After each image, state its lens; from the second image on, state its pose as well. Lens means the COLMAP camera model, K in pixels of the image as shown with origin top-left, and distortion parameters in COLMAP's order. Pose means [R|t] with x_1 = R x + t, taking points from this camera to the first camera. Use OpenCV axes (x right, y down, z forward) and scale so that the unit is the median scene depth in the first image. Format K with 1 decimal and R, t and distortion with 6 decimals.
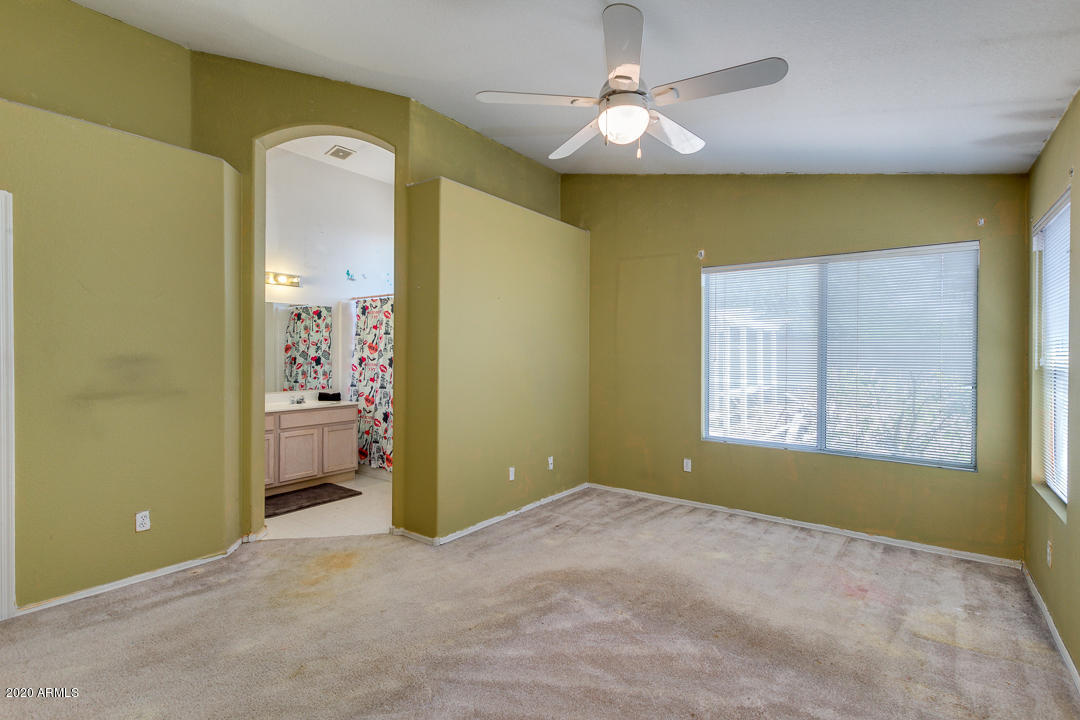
lens RADIAL K [[500.7, 0, 526.1], [0, 500.7, 356.6], [0, 0, 1]] dist [0.004753, -0.001854]
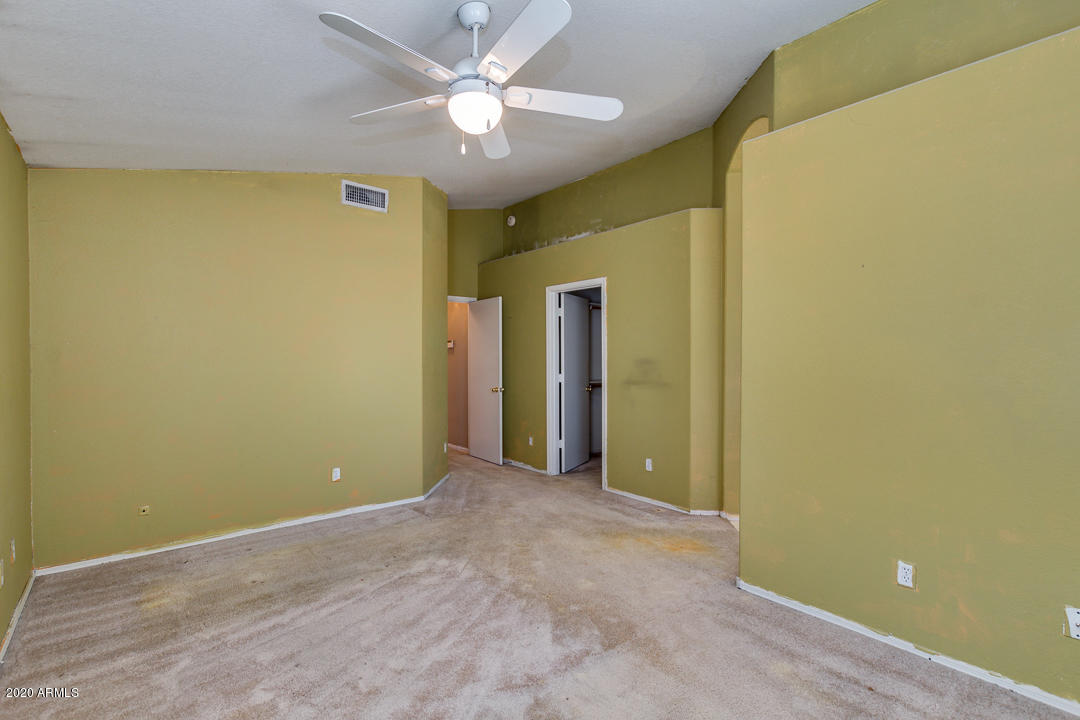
lens RADIAL K [[500.7, 0, 543.7], [0, 500.7, 357.2], [0, 0, 1]] dist [0.004753, -0.001854]
pose [[-0.218980, -0.006640, -0.975707, 0.677607], [-0.005905, 0.999968, -0.005479, 0.001697], [0.975711, 0.004562, -0.219012, 0.827707]]
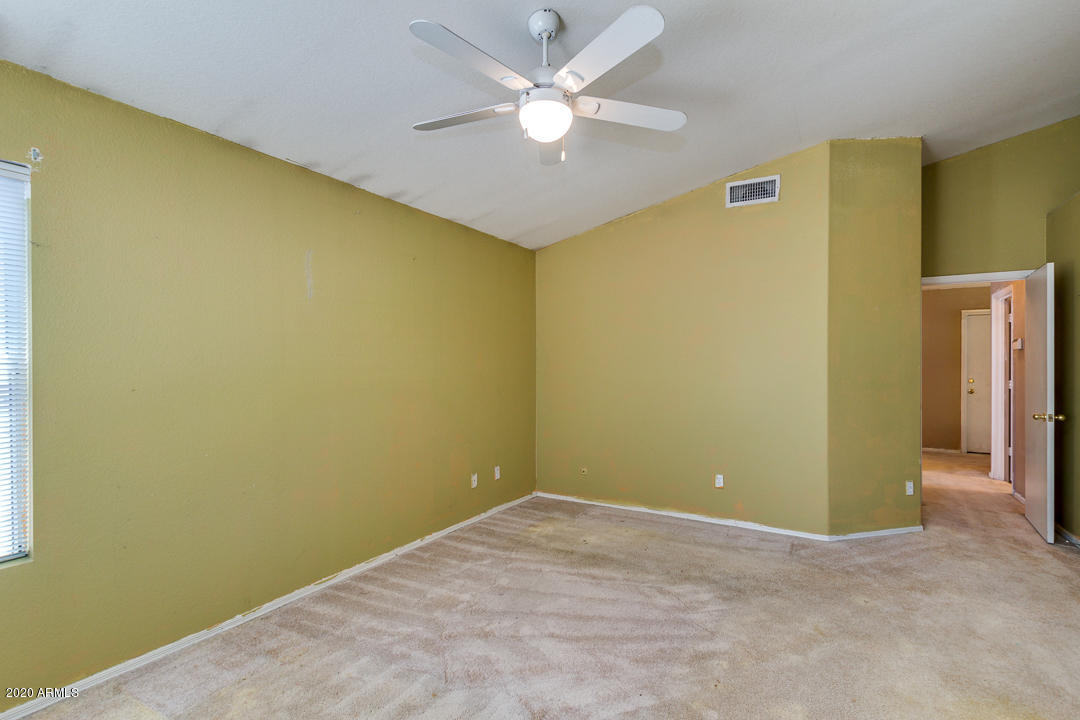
lens RADIAL K [[500.7, 0, 540.7], [0, 500.7, 363.2], [0, 0, 1]] dist [0.004753, -0.001854]
pose [[-0.992130, -0.005058, -0.125109, 0.205619], [-0.005553, 0.999978, 0.003612, -0.005429], [0.125088, 0.004278, -0.992136, 1.203663]]
